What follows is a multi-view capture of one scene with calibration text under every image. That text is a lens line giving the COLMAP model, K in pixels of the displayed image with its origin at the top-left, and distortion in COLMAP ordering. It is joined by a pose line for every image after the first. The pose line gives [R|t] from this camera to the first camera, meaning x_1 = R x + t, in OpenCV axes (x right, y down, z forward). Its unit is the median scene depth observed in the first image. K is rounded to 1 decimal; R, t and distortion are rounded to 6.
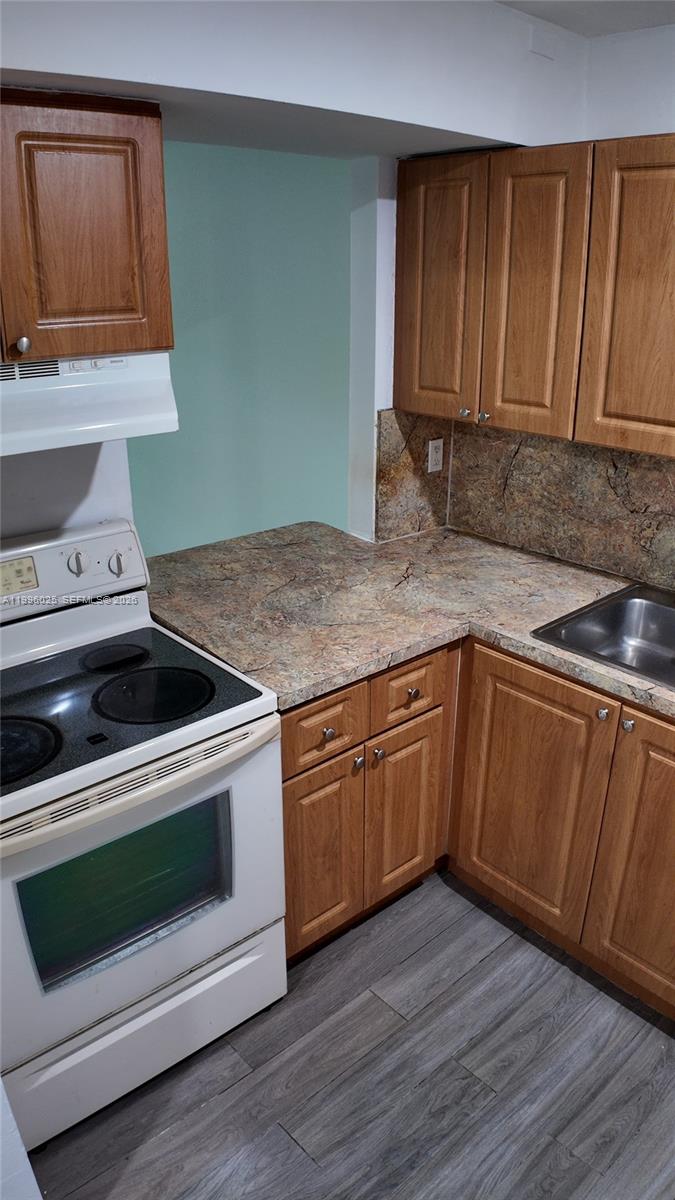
lens RADIAL K [[809.6, 0, 348.7], [0, 809.6, 603.0], [0, 0, 1]] dist [-0.036428, -0.104643]
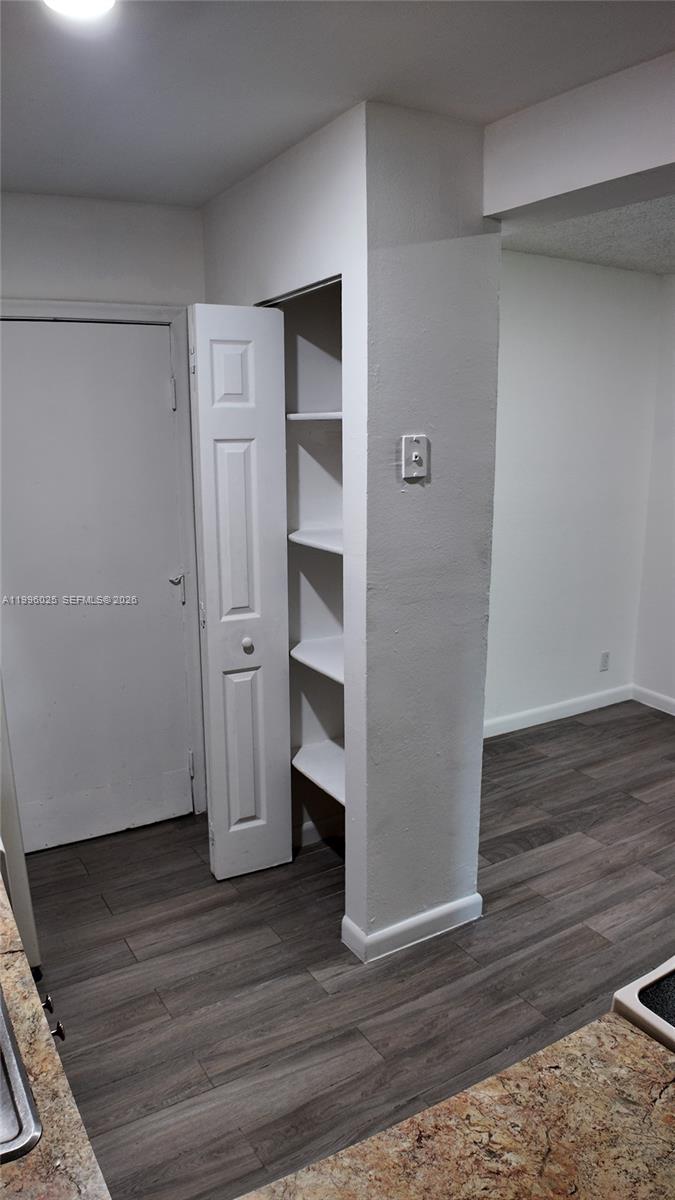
lens RADIAL K [[794.0, 0, 337.5], [0, 794.0, 600.0], [0, 0, 1]] dist [-0.107310, -0.003073]
pose [[-0.978641, -0.053429, 0.198511, 0.014245], [0.070145, 0.820898, 0.566751, -0.391061], [-0.193238, 0.568570, -0.799617, 1.113720]]
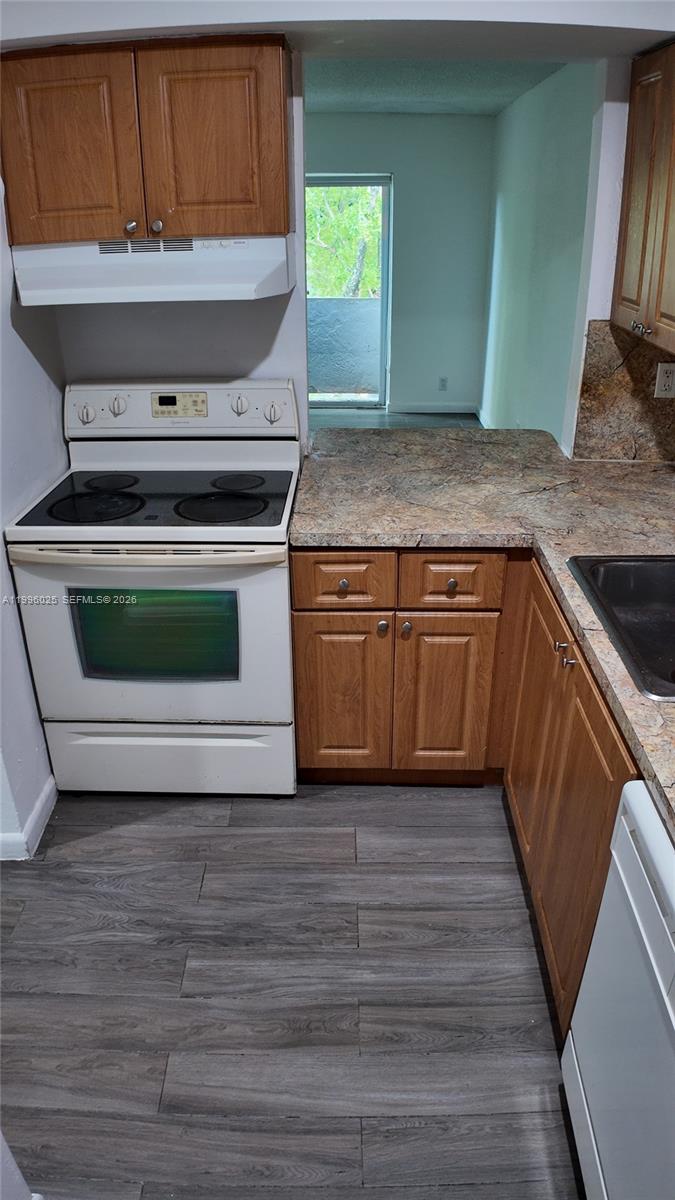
lens RADIAL K [[809.6, 0, 348.7], [0, 809.6, 603.0], [0, 0, 1]] dist [-0.036428, -0.104643]
pose [[0.730306, 0.296737, -0.615305, 0.635148], [-0.247151, 0.954484, 0.166965, -0.005448], [0.636843, 0.030137, 0.770404, 0.112359]]
